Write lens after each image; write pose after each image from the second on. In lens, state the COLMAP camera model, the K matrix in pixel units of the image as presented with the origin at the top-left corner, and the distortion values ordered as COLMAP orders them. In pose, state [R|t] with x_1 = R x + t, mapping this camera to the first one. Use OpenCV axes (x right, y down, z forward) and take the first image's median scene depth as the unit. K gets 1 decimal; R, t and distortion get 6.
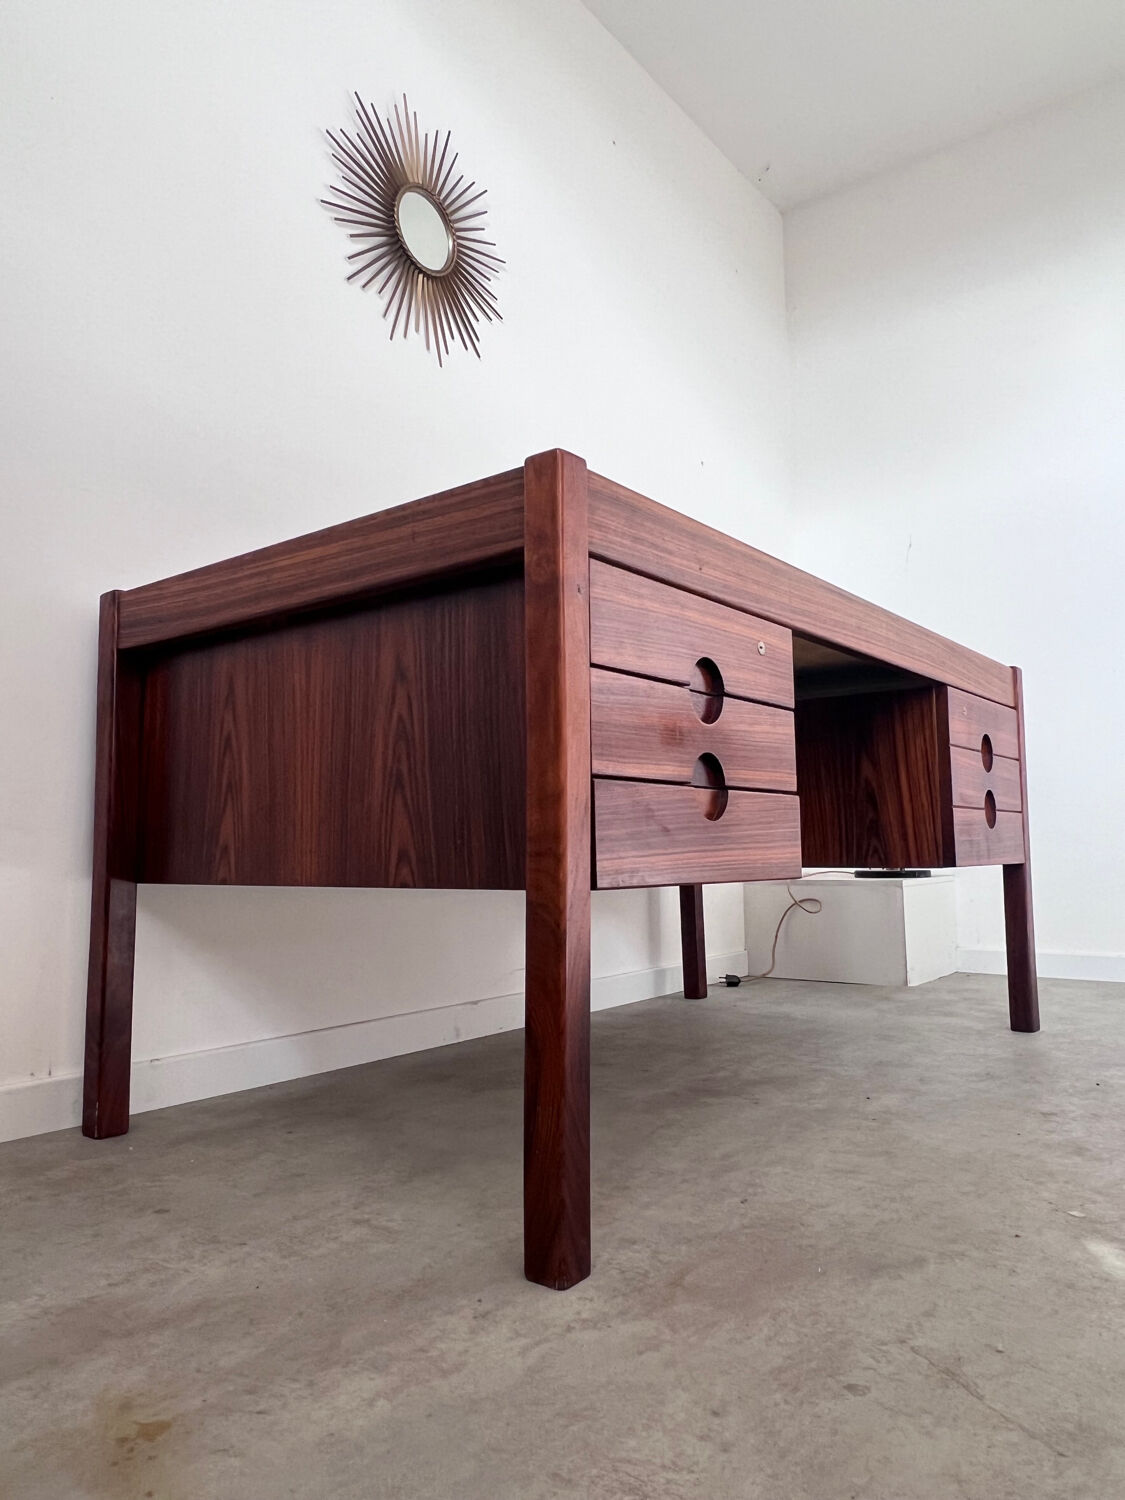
lens RADIAL K [[1040.8, 0, 555.1], [0, 1040.8, 739.6], [0, 0, 1]] dist [-0.003784, -0.000526]
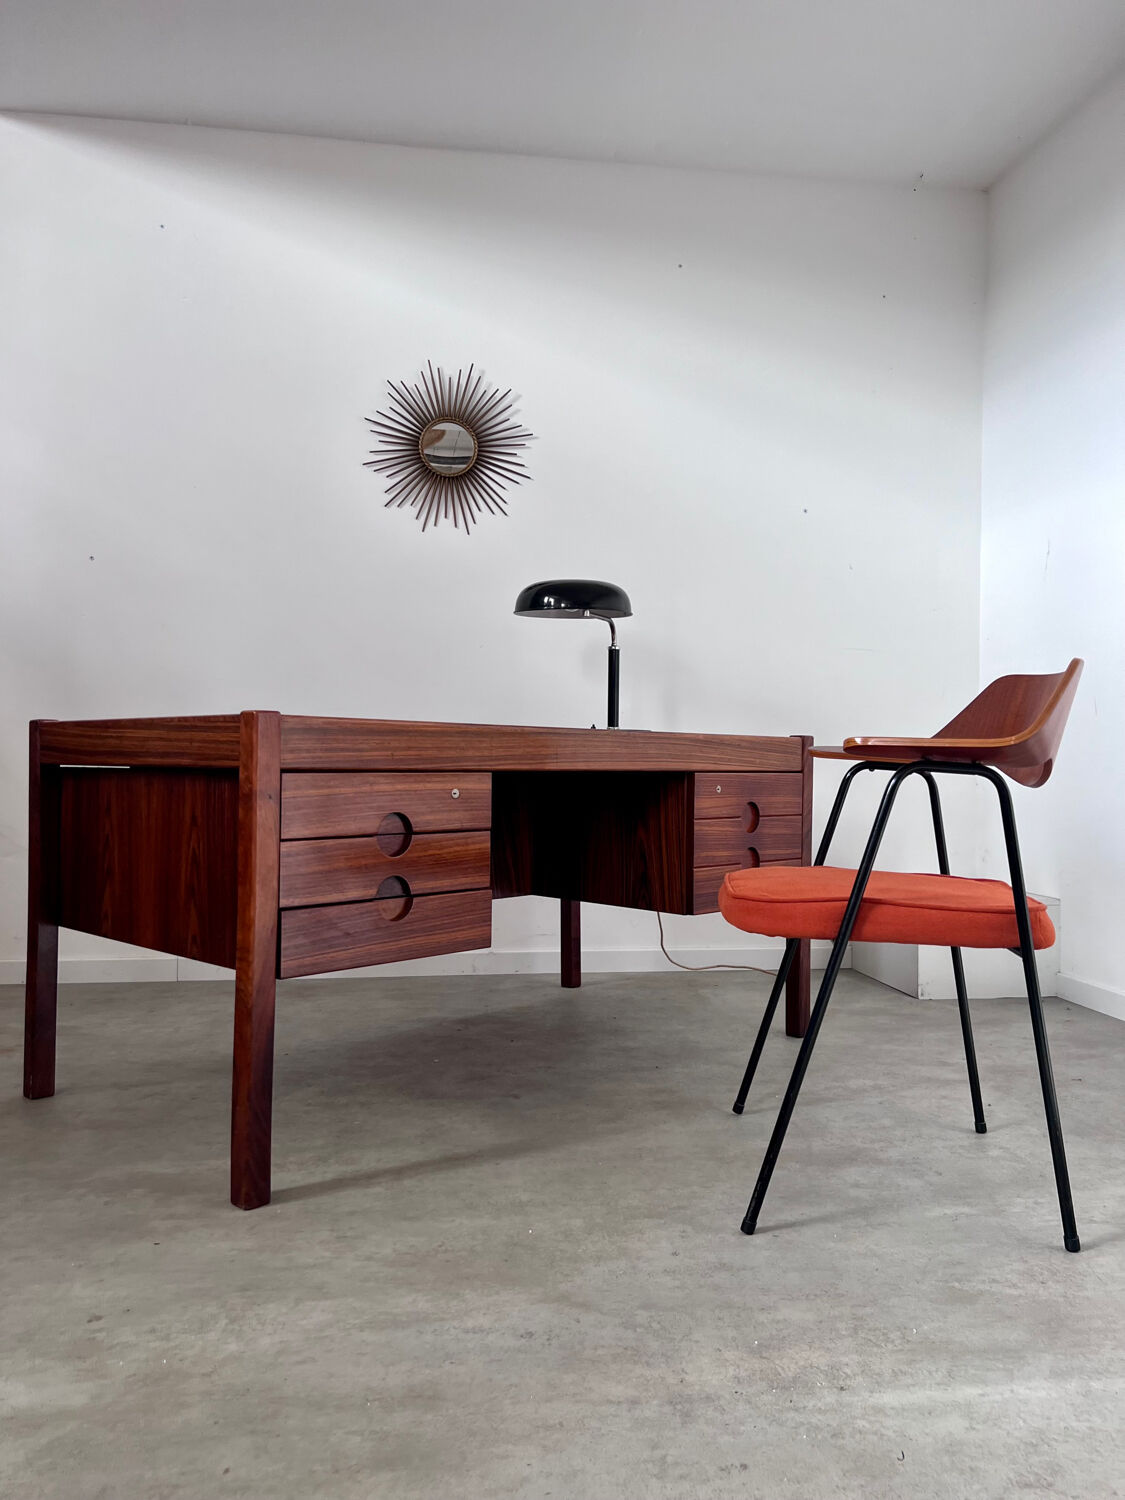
lens RADIAL K [[1146.7, 0, 565.4], [0, 1146.7, 757.9], [0, 0, 1]] dist [0.047425, -0.065346]
pose [[0.995945, 0.022733, -0.087045, 0.549331], [-0.013759, 0.994654, 0.102345, -0.340704], [0.088906, -0.100732, 0.990933, -0.632252]]
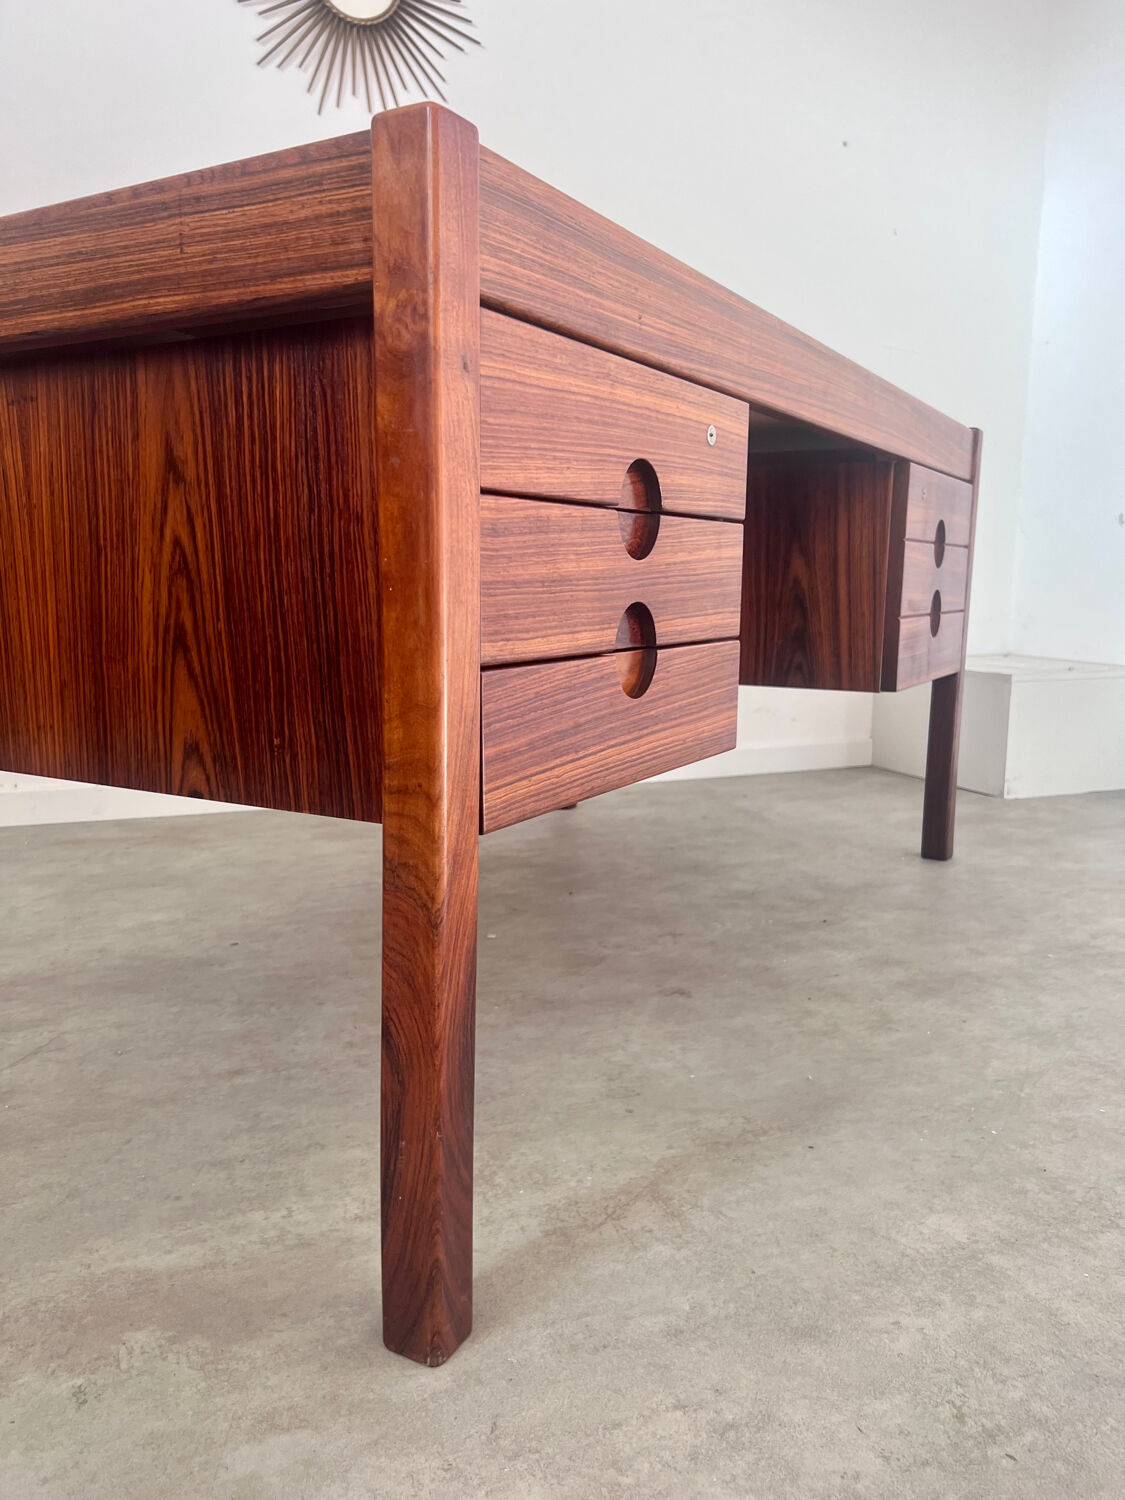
lens RADIAL K [[1146.7, 0, 559.3], [0, 1146.7, 763.5], [0, 0, 1]] dist [0.047425, -0.065346]
pose [[0.989045, -0.004933, 0.147530, -0.020018], [-0.034419, 0.964186, 0.262984, -0.085065], [-0.143544, -0.265181, 0.953454, 0.246343]]
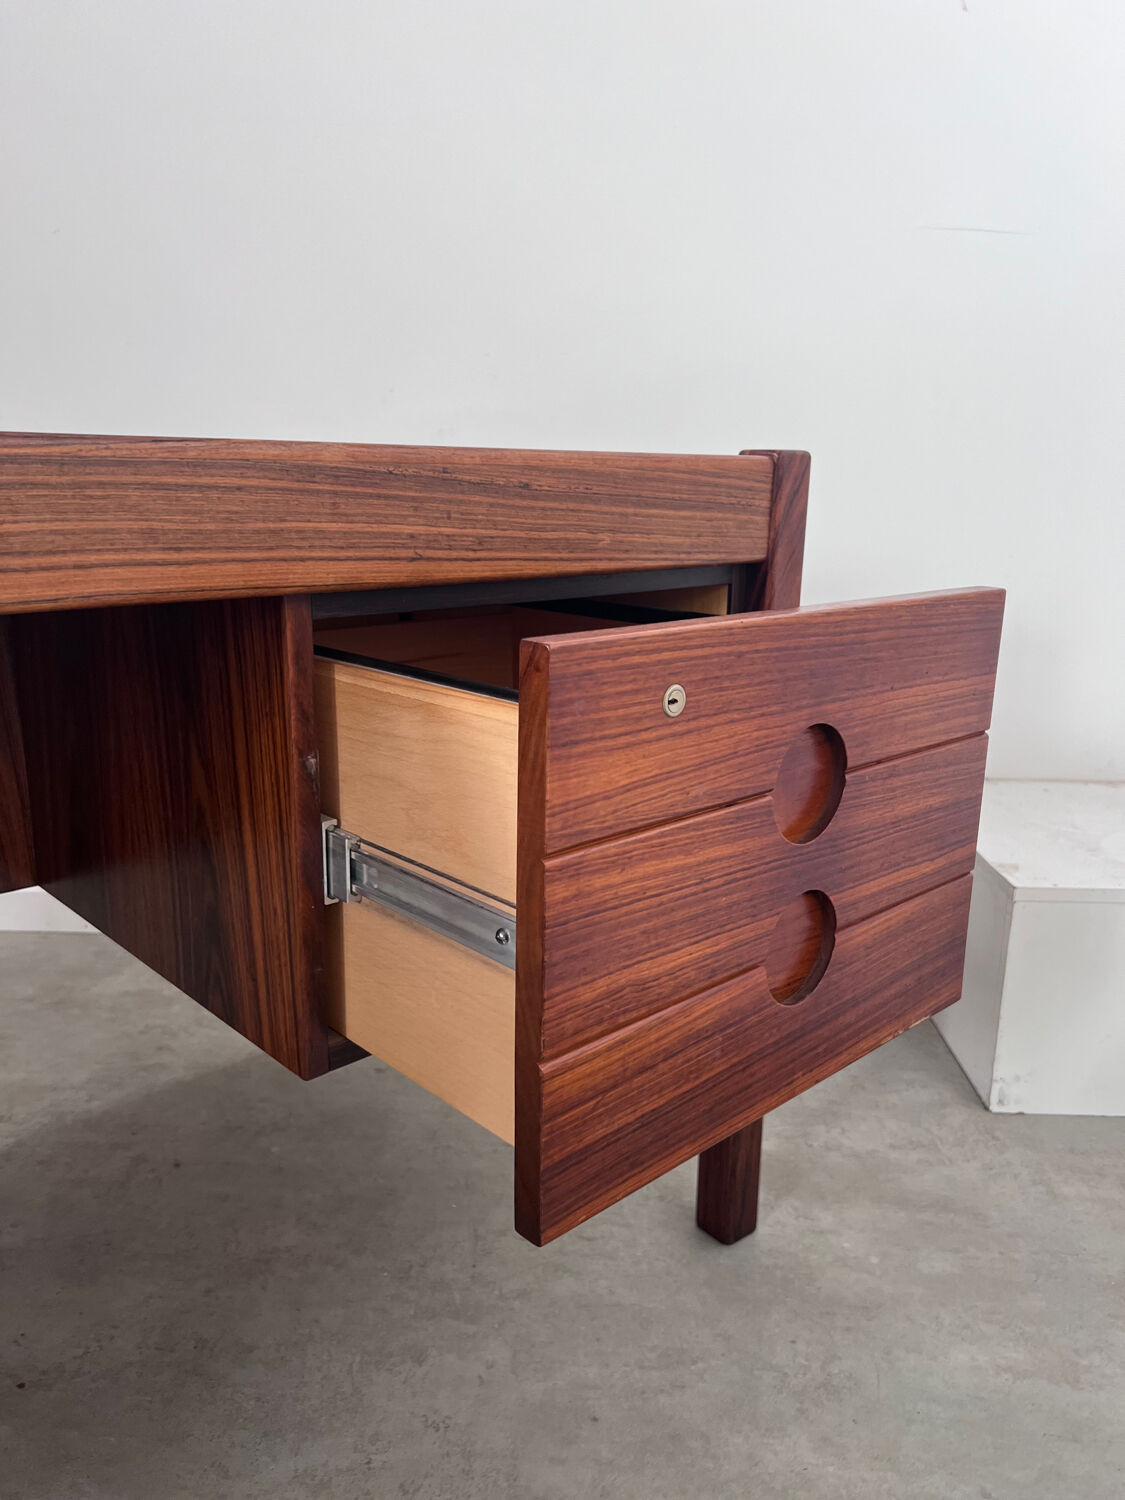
lens RADIAL K [[1146.7, 0, 568.9], [0, 1146.7, 763.3], [0, 0, 1]] dist [0.047425, -0.065346]
pose [[0.990133, 0.062306, -0.125517, 0.819250], [-0.015015, 0.937731, 0.347038, -0.213315], [0.139323, -0.341730, 0.929414, 1.056994]]
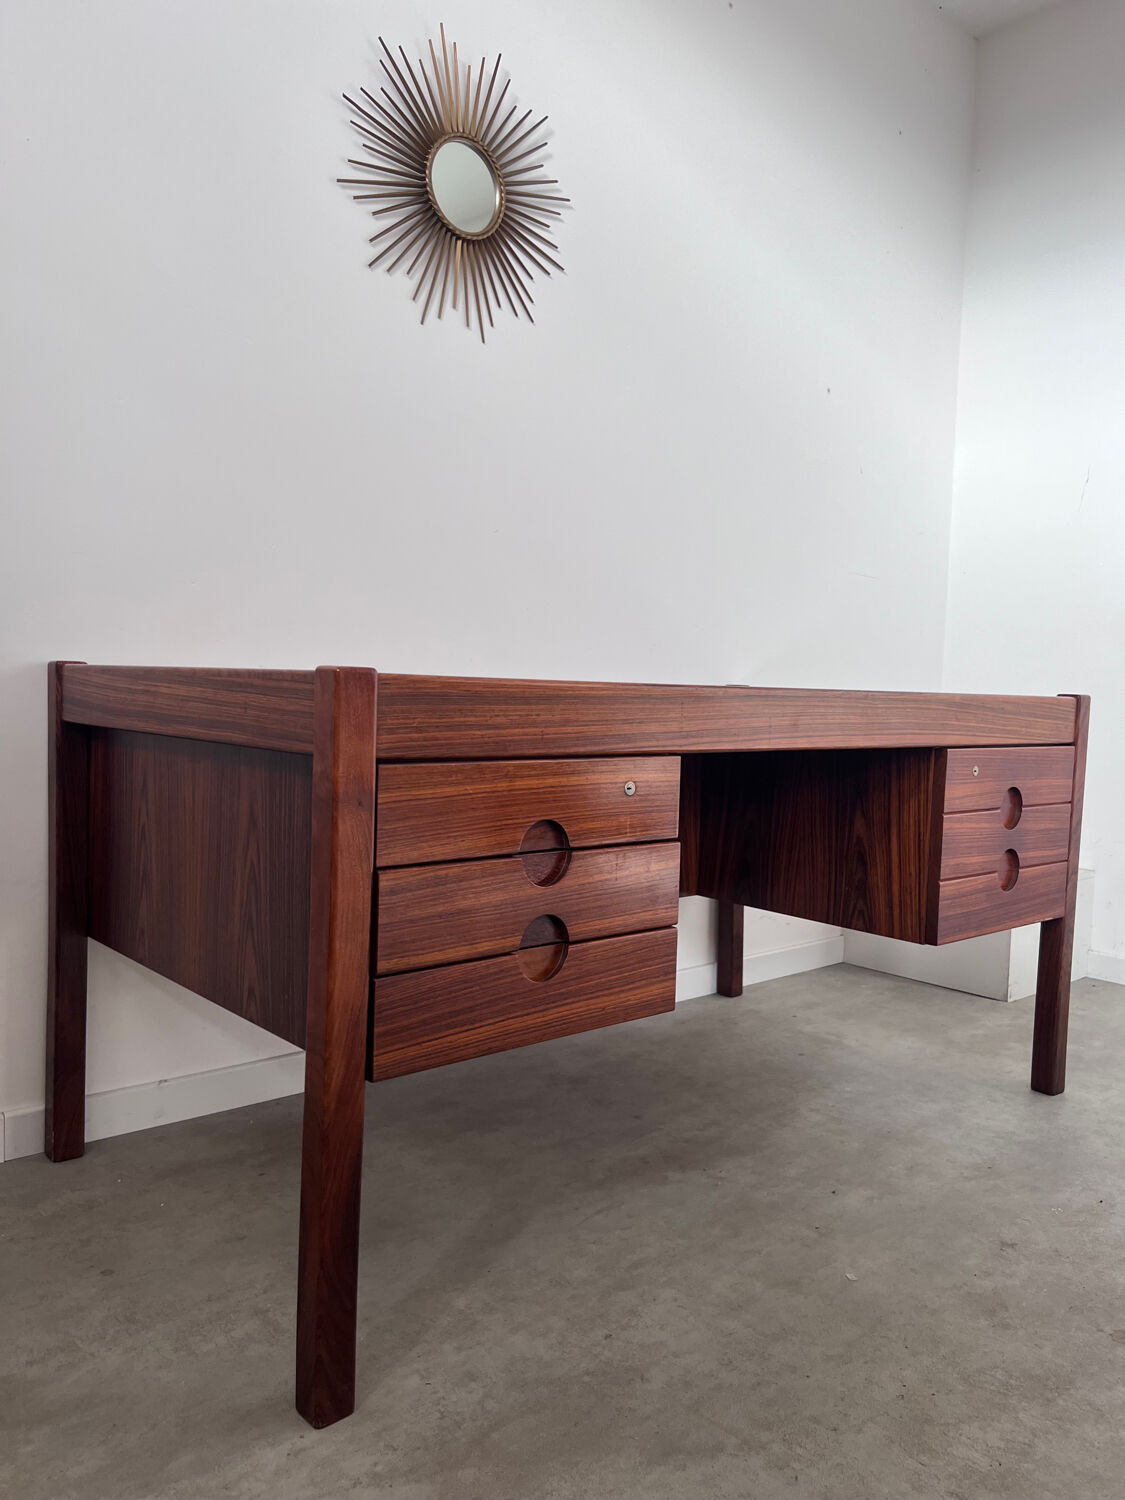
lens RADIAL K [[1146.7, 0, 558.9], [0, 1146.7, 752.2], [0, 0, 1]] dist [0.047425, -0.065346]
pose [[0.982990, 0.053762, -0.175613, 0.356529], [-0.024544, 0.986073, 0.164491, -0.332833], [0.182010, -0.157383, 0.970620, -0.052153]]
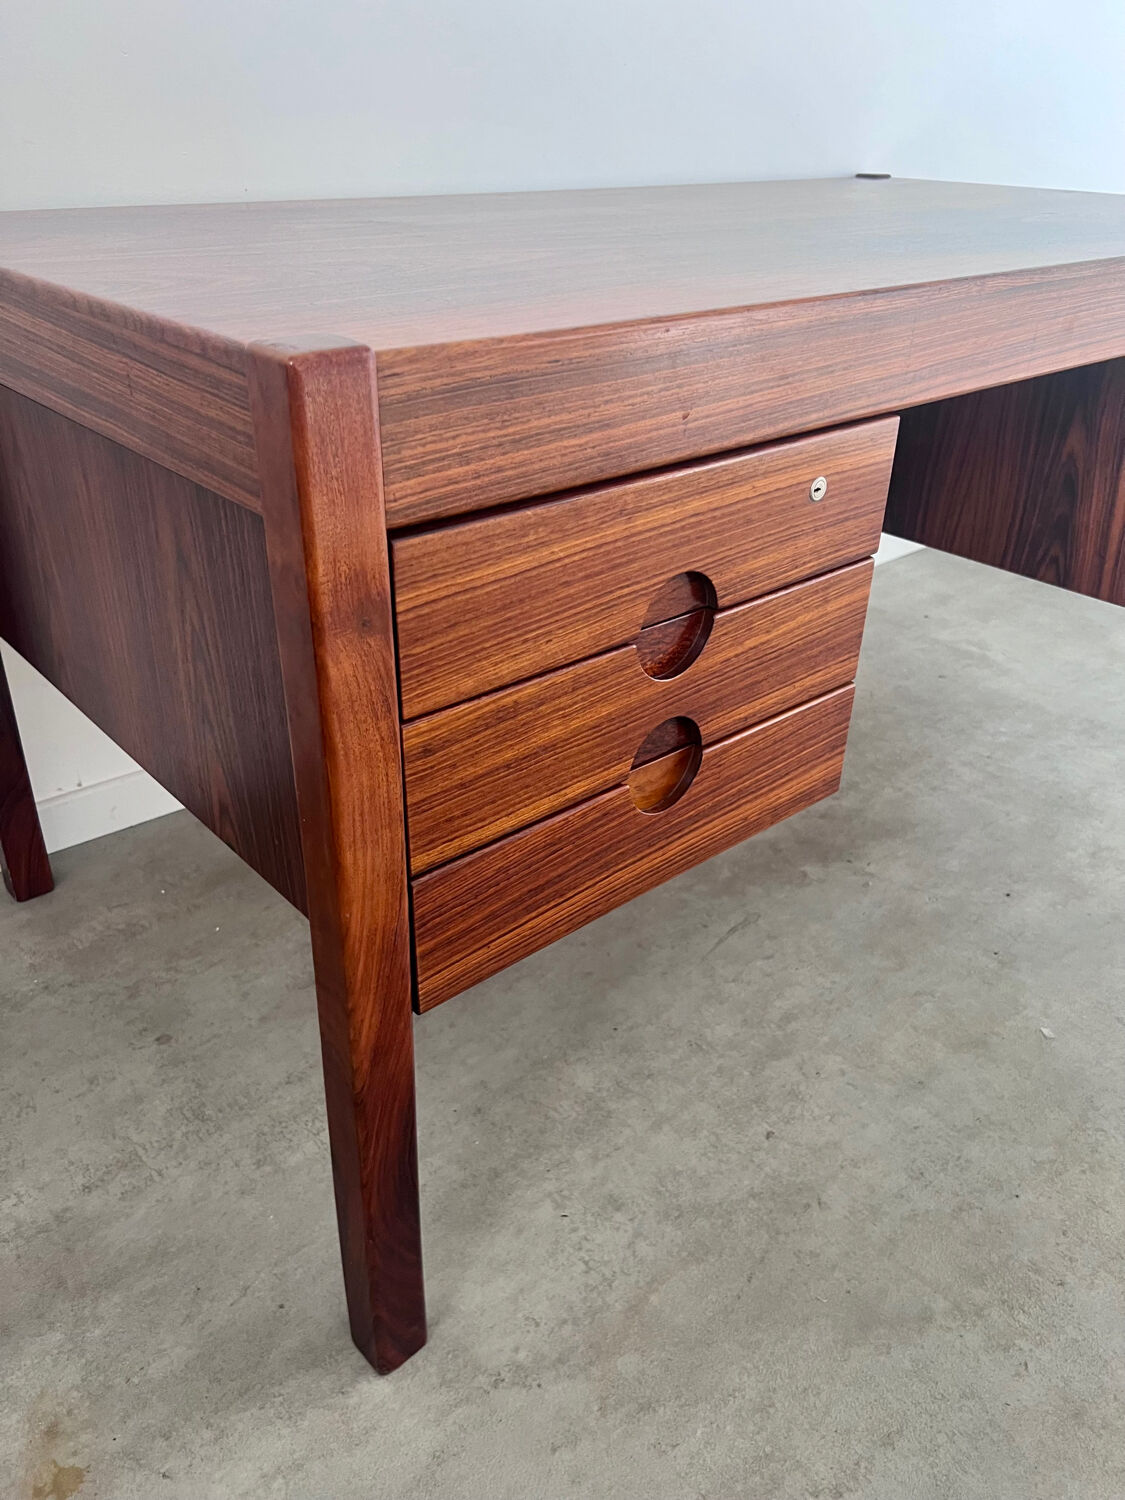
lens RADIAL K [[1146.7, 0, 551.6], [0, 1146.7, 778.6], [0, 0, 1]] dist [0.047425, -0.065346]
pose [[0.981756, 0.122364, -0.145538, 0.186178], [-0.011558, 0.802402, 0.596672, -0.377784], [0.189791, -0.584104, 0.789178, 0.428721]]
